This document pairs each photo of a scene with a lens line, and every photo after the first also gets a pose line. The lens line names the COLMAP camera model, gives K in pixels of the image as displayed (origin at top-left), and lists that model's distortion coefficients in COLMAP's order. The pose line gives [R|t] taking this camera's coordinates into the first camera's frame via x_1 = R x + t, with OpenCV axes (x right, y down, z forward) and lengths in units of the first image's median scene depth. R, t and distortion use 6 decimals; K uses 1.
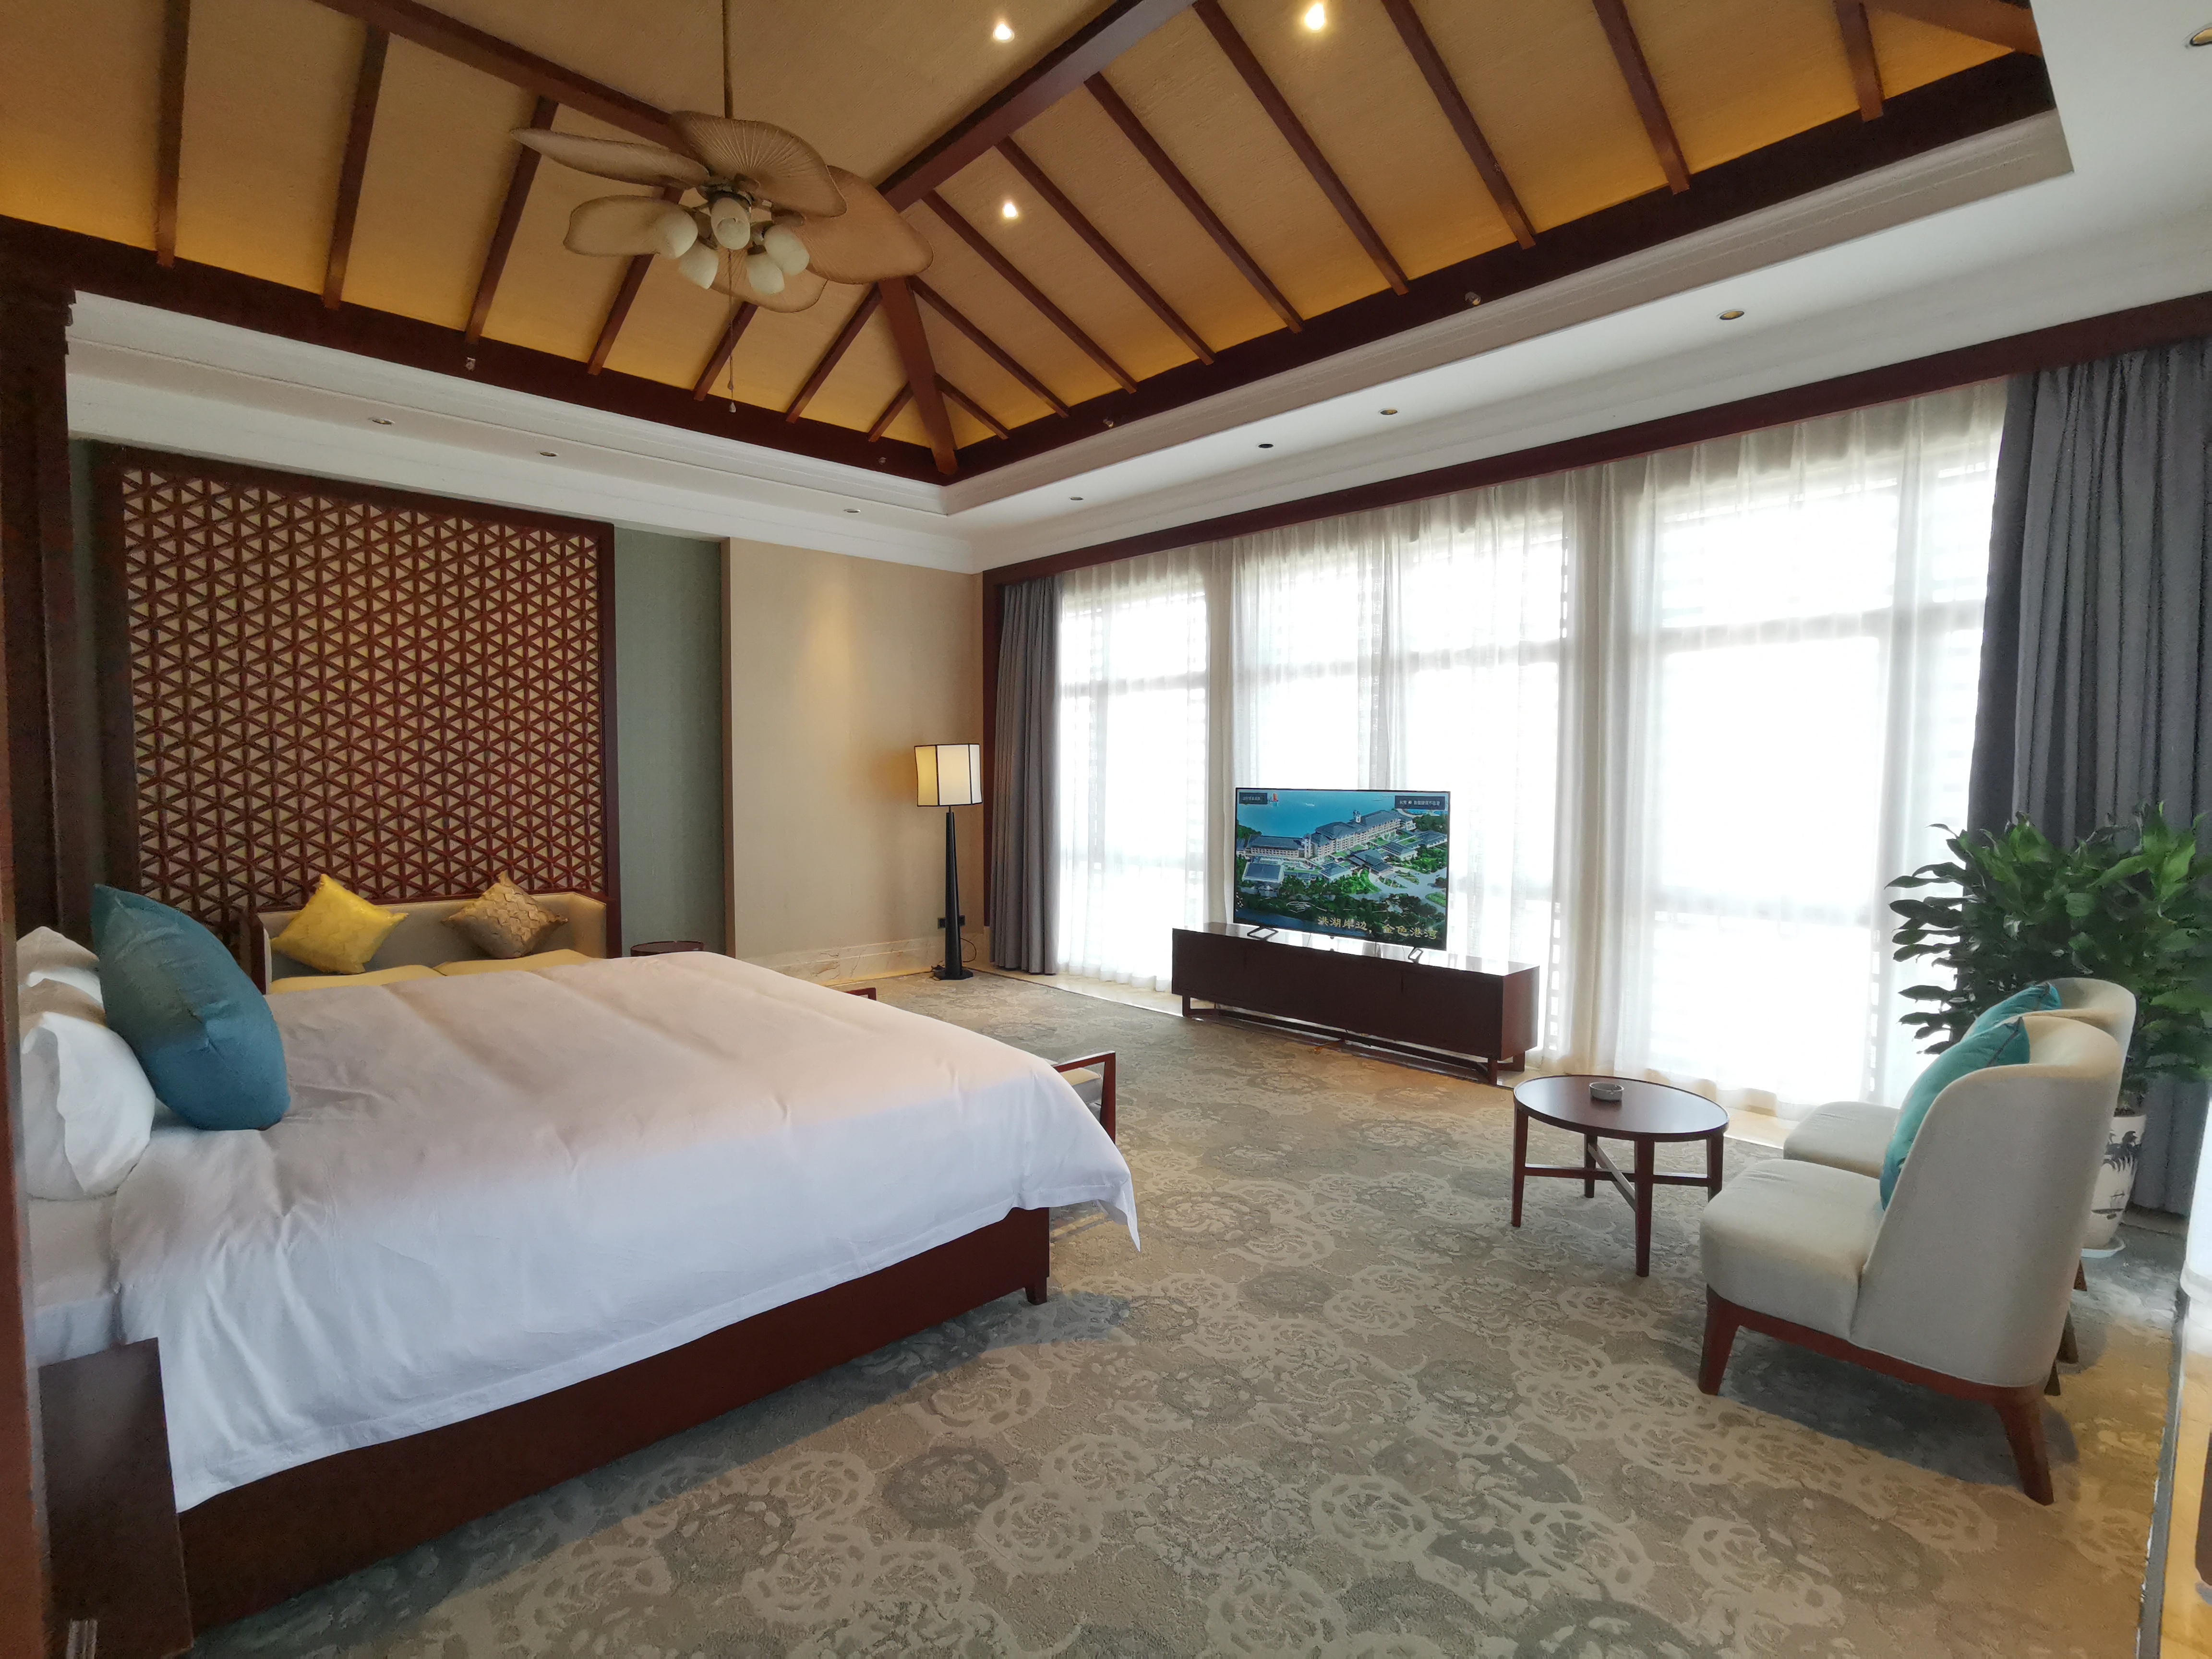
lens RADIAL K [[1061.9, 0, 1115.2], [0, 1061.9, 831.9], [0, 0, 1]] dist [-0.043438, 0.032088]
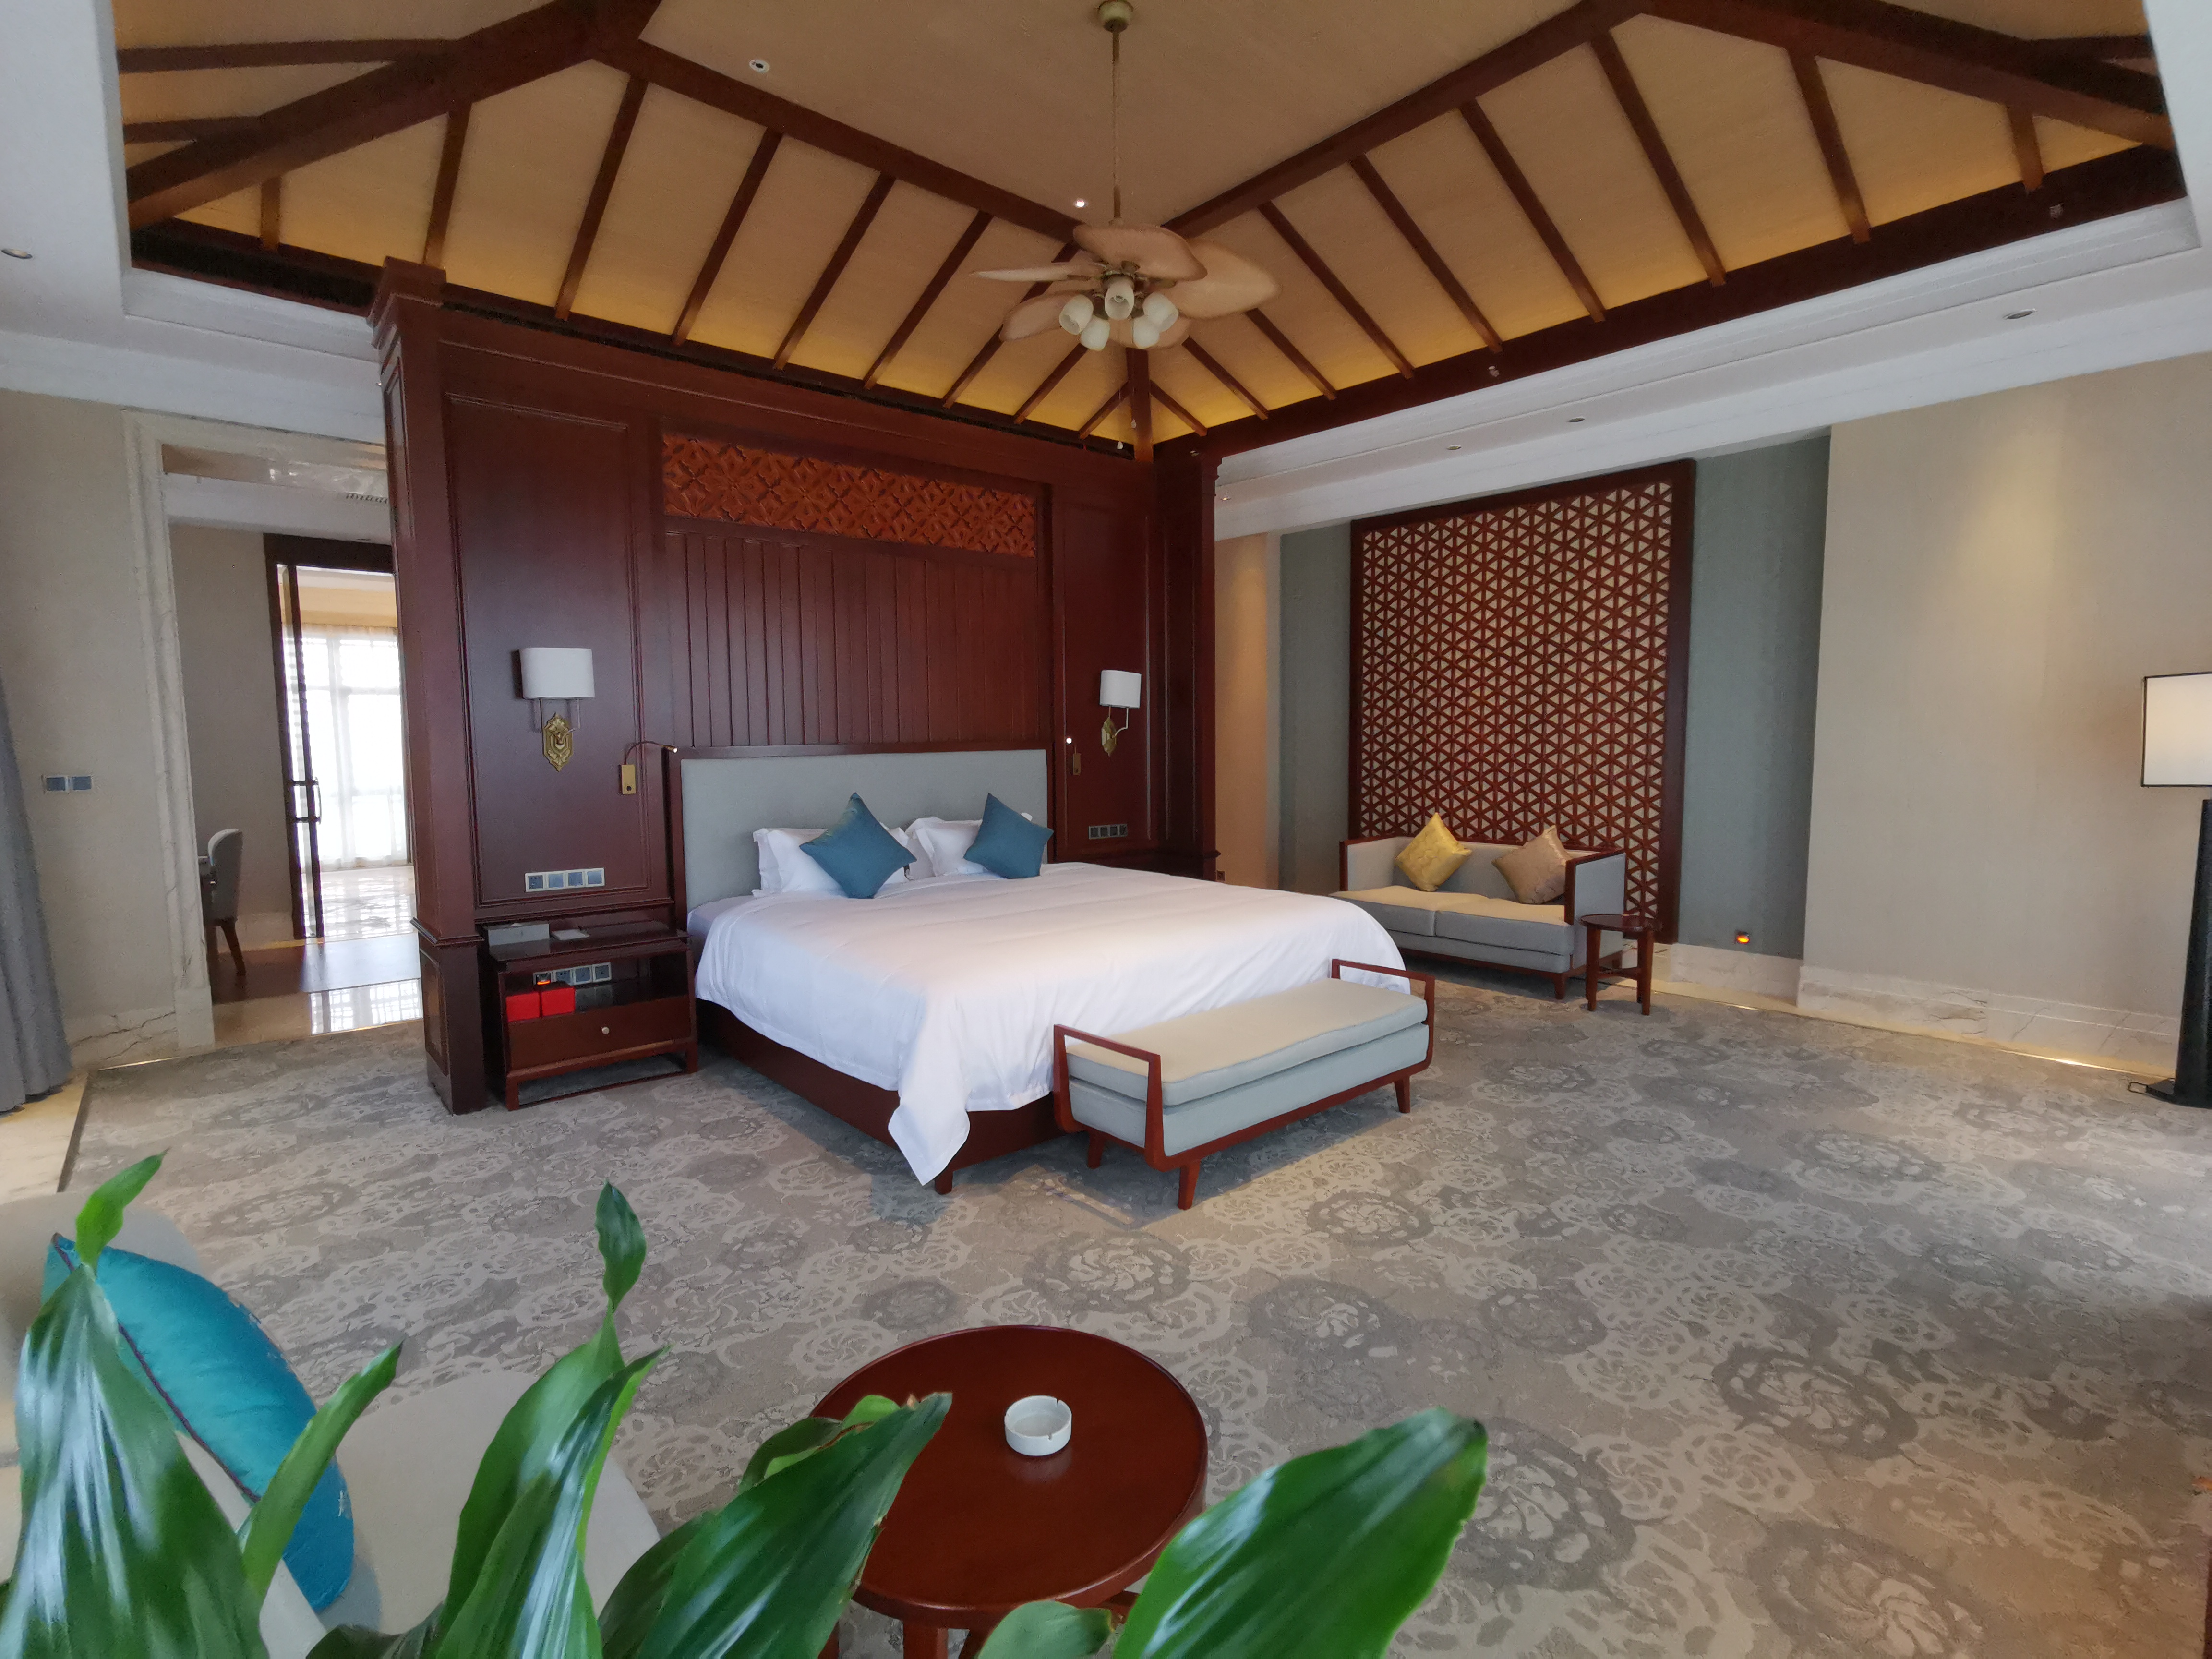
lens RADIAL K [[1061.9, 0, 1115.2], [0, 1061.9, 831.9], [0, 0, 1]] dist [-0.043438, 0.032088]
pose [[-0.039884, 0.087779, -0.995341, 0.604213], [-0.043533, 0.995035, 0.089496, -0.038209], [0.998256, 0.046900, -0.035865, 0.694098]]
